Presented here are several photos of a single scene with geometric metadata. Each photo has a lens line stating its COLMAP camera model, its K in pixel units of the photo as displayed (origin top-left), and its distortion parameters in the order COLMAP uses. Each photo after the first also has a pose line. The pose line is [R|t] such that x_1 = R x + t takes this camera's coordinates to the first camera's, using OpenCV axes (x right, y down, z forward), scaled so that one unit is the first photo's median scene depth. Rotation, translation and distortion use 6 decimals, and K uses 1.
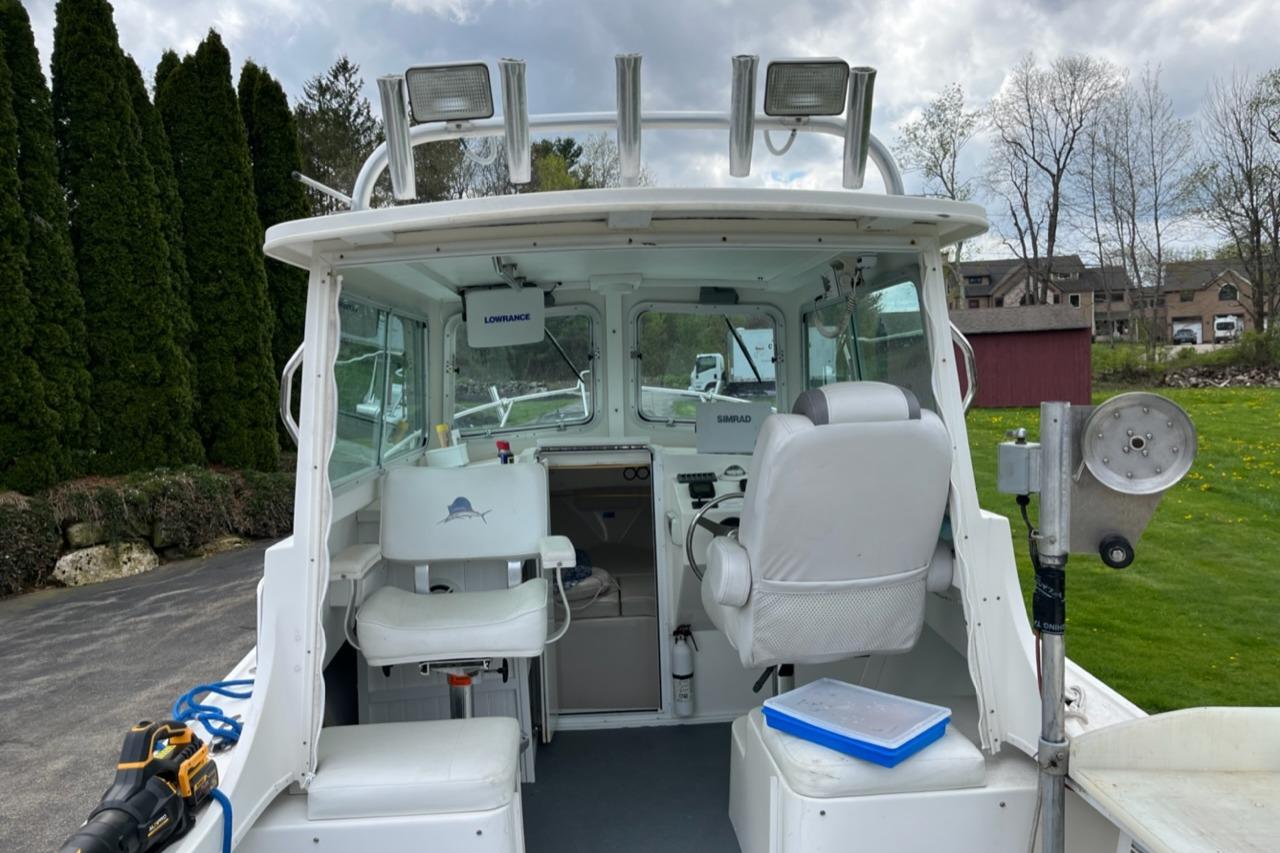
lens RADIAL K [[965.5, 0, 639.4], [0, 965.5, 443.7], [0, 0, 1]] dist [0.058790, -0.086320]
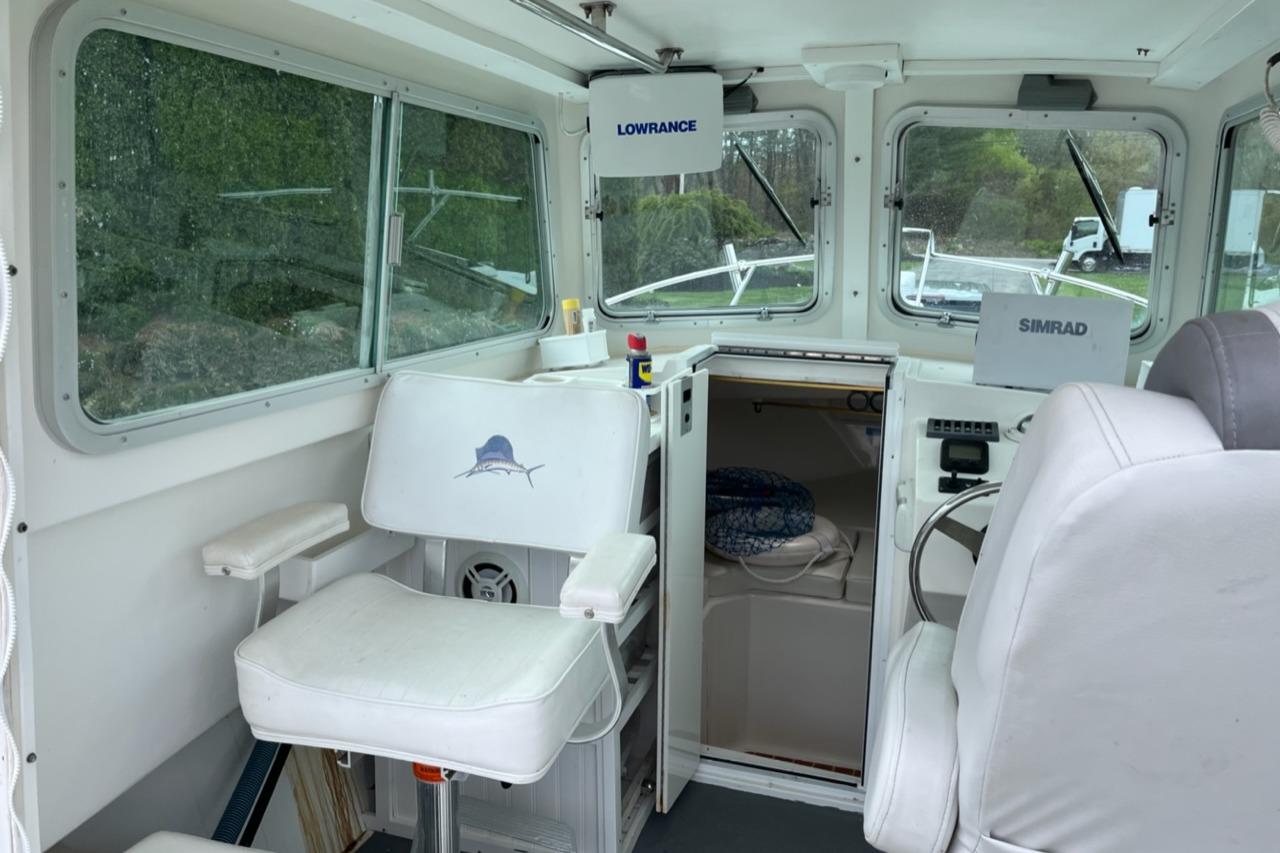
lens RADIAL K [[965.5, 0, 634.3], [0, 965.5, 433.8], [0, 0, 1]] dist [0.058790, -0.086320]
pose [[0.934564, 0.119395, -0.335164, 0.022753], [-0.072791, 0.986250, 0.148363, -0.010096], [0.348269, -0.114258, 0.930405, 0.133205]]
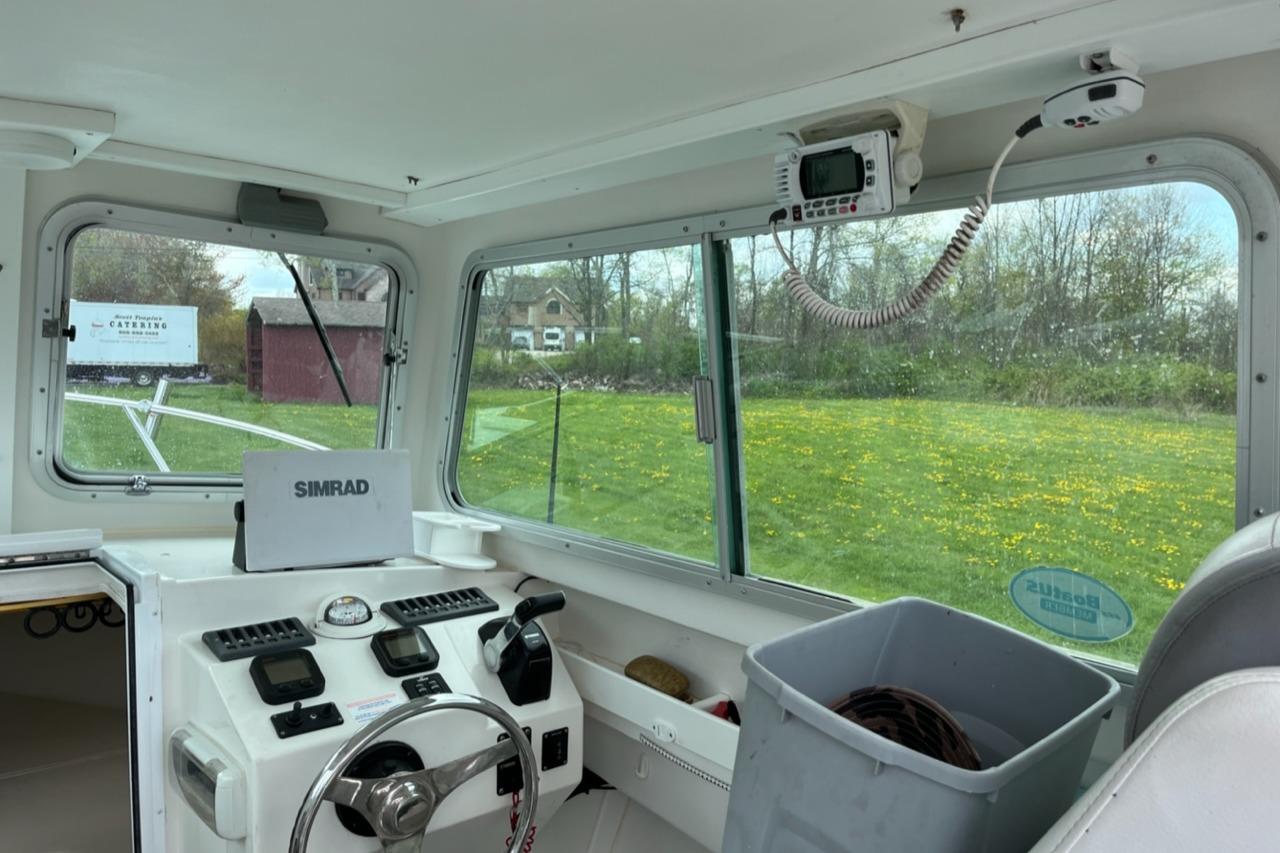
lens RADIAL K [[965.5, 0, 650.0], [0, 965.5, 438.2], [0, 0, 1]] dist [0.058790, -0.086320]
pose [[0.794861, 0.000776, 0.606791, -0.019472], [-0.002265, 0.999996, 0.001687, -0.016515], [-0.606787, -0.002716, 0.794860, 0.182594]]
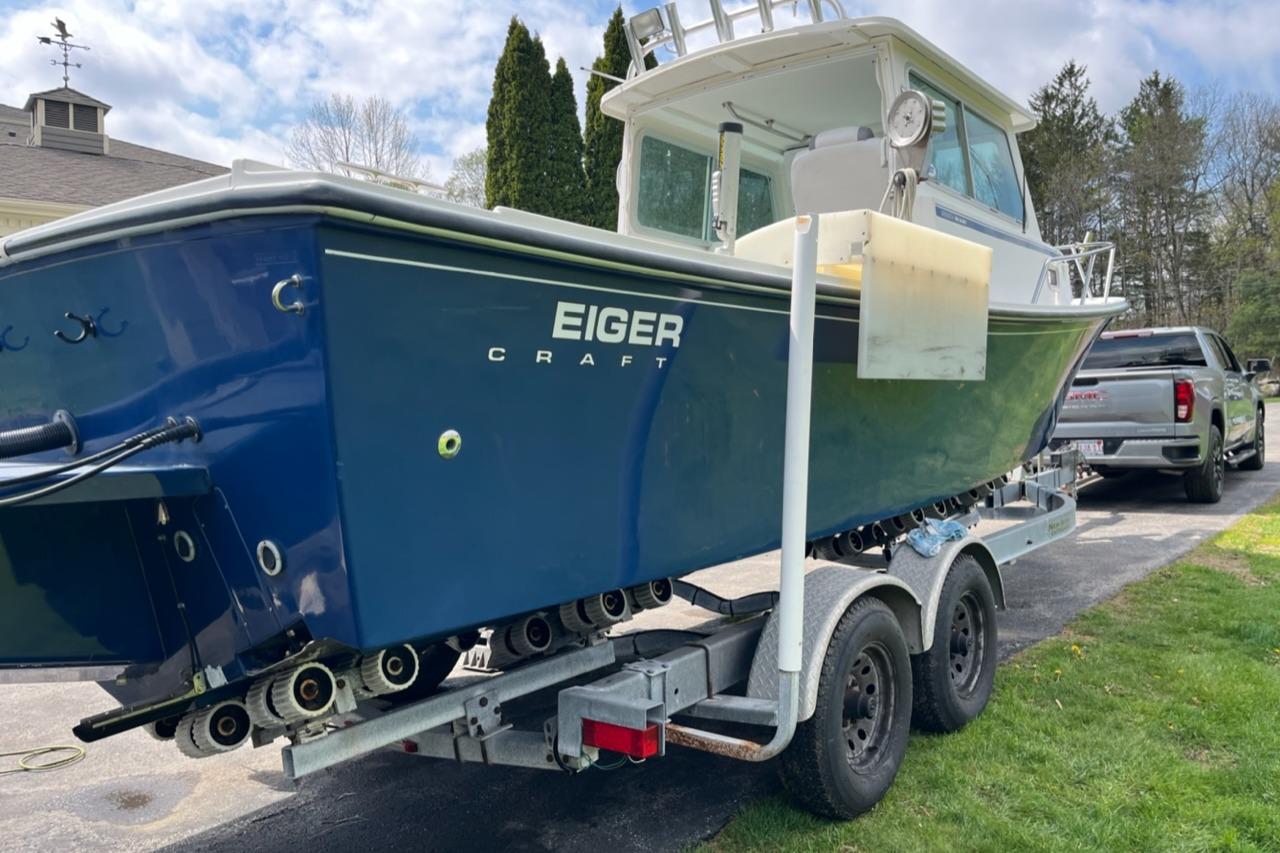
lens RADIAL K [[965.5, 0, 637.4], [0, 965.5, 428.1], [0, 0, 1]] dist [0.058790, -0.086320]
pose [[0.747091, 0.027743, -0.664142, 0.234390], [-0.052876, 0.998443, -0.017773, 0.111950], [0.662615, 0.048395, 0.747395, -0.128337]]
